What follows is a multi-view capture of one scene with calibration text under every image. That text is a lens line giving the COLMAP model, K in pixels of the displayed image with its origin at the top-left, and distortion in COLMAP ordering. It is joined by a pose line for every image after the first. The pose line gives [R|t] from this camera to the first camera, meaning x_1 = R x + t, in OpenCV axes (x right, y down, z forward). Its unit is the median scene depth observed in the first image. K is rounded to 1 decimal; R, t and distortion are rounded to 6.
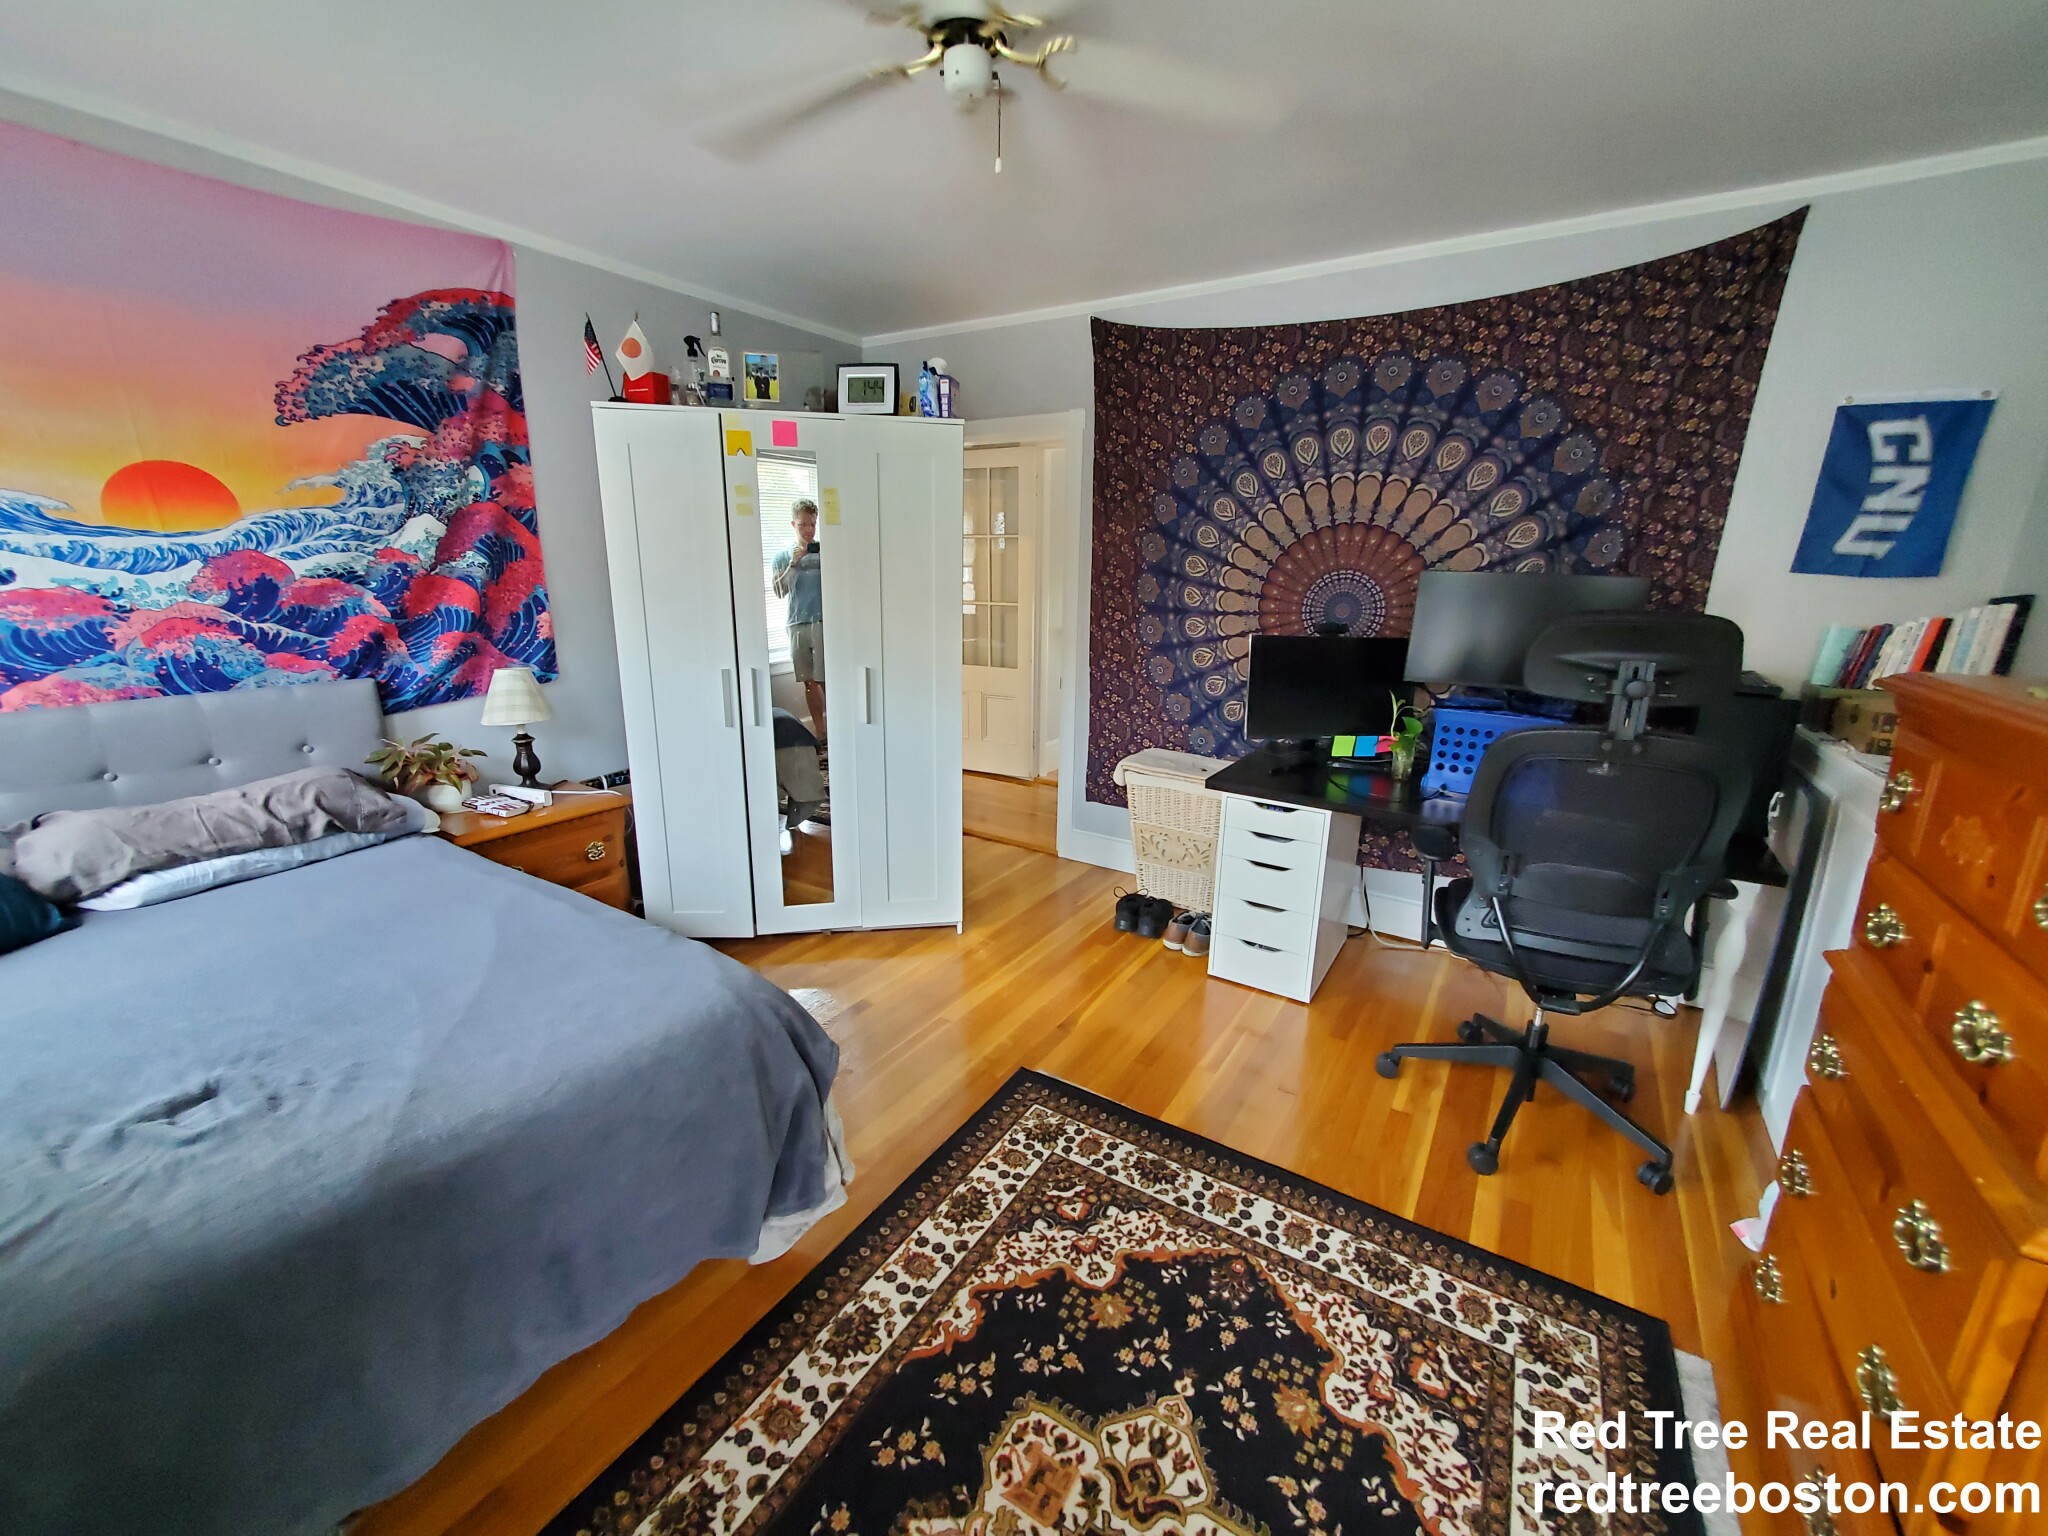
lens RADIAL K [[810.3, 0, 1029.2], [0, 810.3, 771.6], [0, 0, 1]] dist [0.001848, -0.000009]
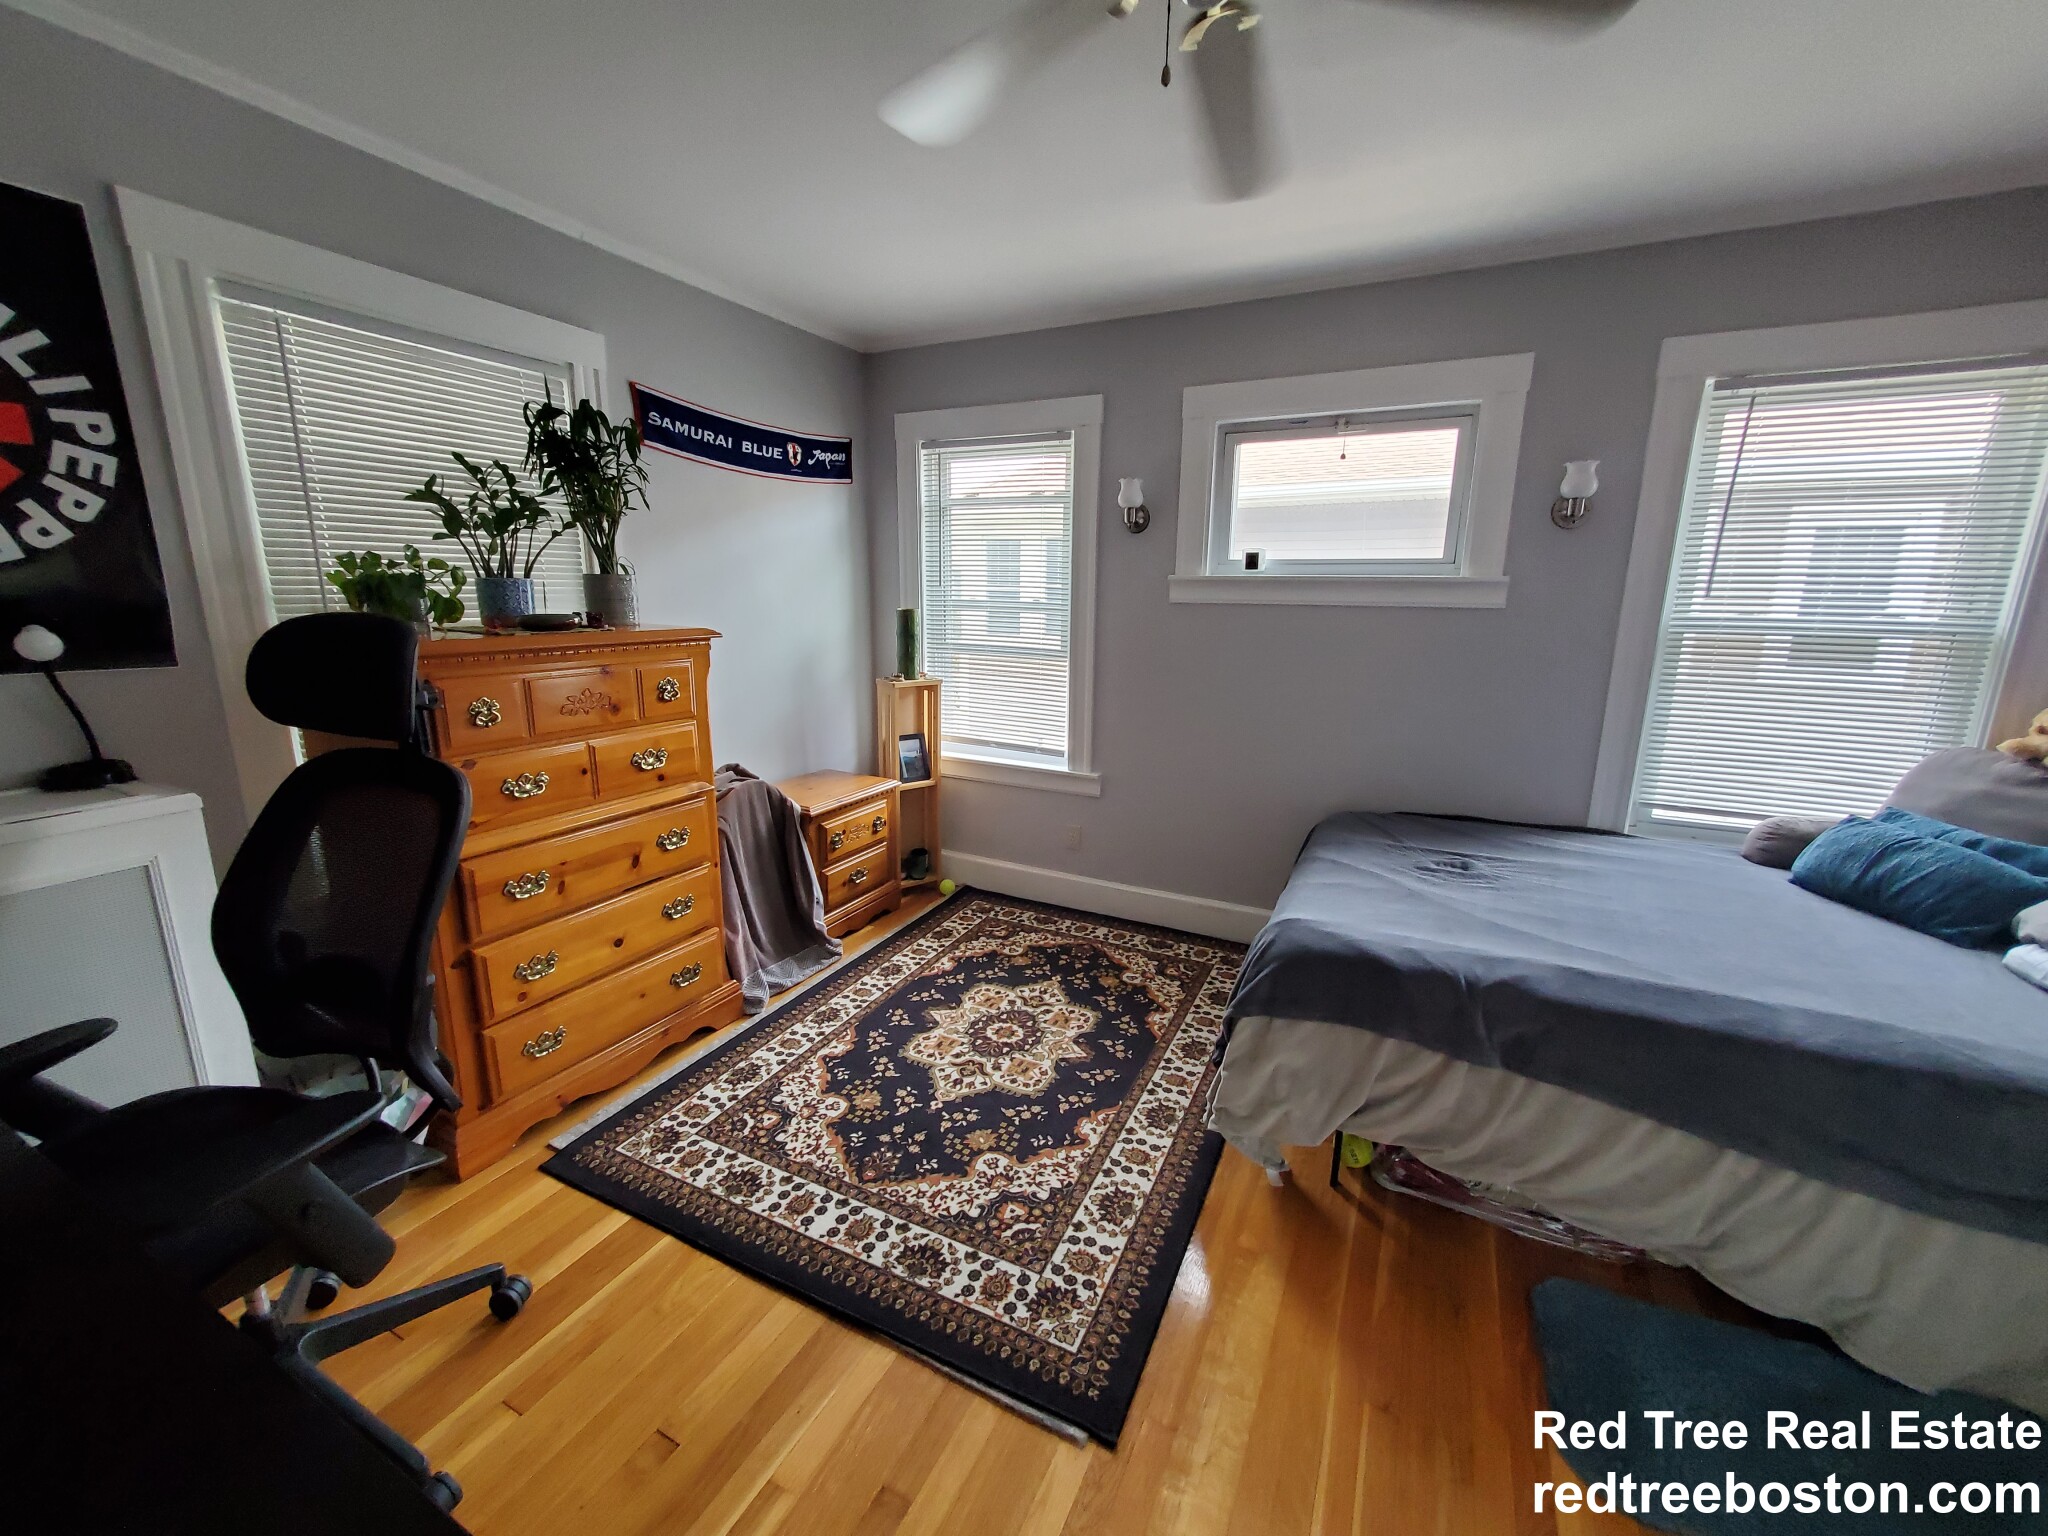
lens RADIAL K [[810.3, 0, 1029.2], [0, 810.3, 771.6], [0, 0, 1]] dist [0.001848, -0.000009]
pose [[-0.993633, -0.002389, -0.112642, 0.155467], [-0.053016, 0.892087, 0.448742, -0.422576], [0.099415, 0.451857, -0.886534, 1.713493]]
